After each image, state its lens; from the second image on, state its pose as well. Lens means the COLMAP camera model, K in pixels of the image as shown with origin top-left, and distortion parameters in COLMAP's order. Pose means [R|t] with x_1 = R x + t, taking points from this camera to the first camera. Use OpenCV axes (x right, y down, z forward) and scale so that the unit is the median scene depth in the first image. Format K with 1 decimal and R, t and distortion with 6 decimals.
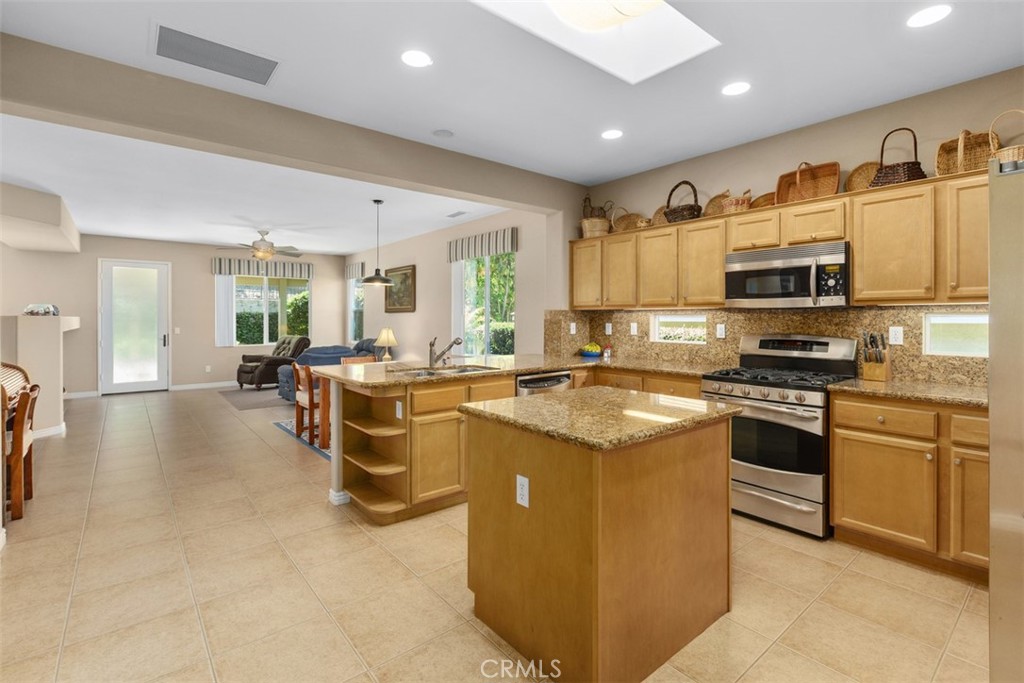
lens RADIAL K [[469.9, 0, 509.7], [0, 469.9, 321.6], [0, 0, 1]] dist [0.002957, 0.000010]
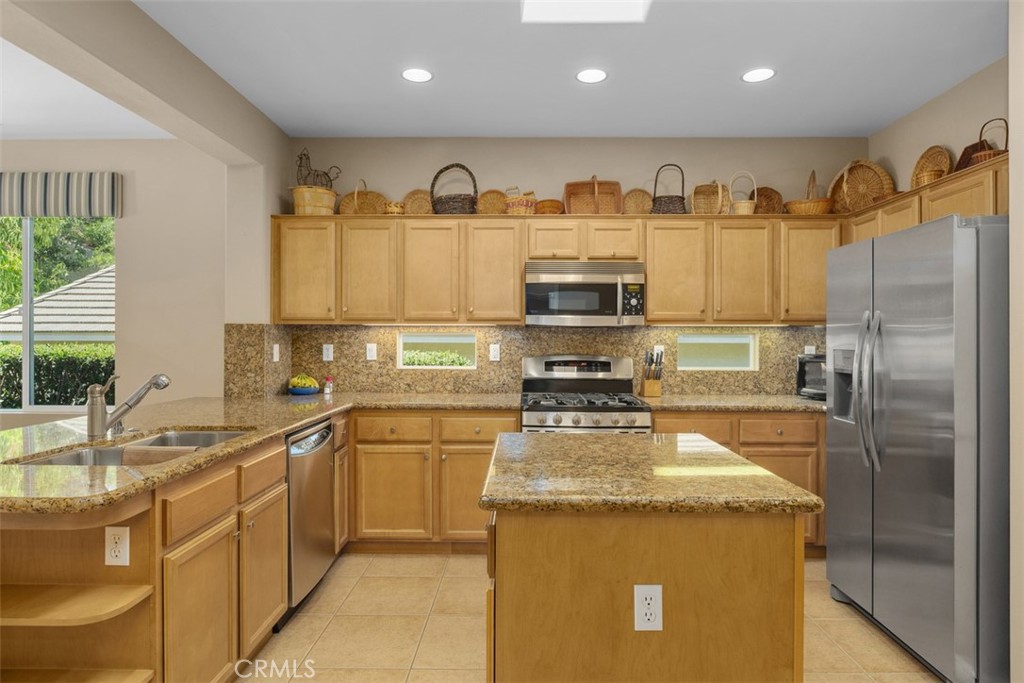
lens RADIAL K [[584.4, 0, 512.0], [0, 584.4, 341.5], [0, 0, 1]] dist [-0.001611, -0.000390]
pose [[0.648631, -0.002670, 0.761098, -0.401615], [0.003667, 0.999993, 0.000383, -0.000114], [-0.761094, 0.002542, 0.648636, 0.365049]]
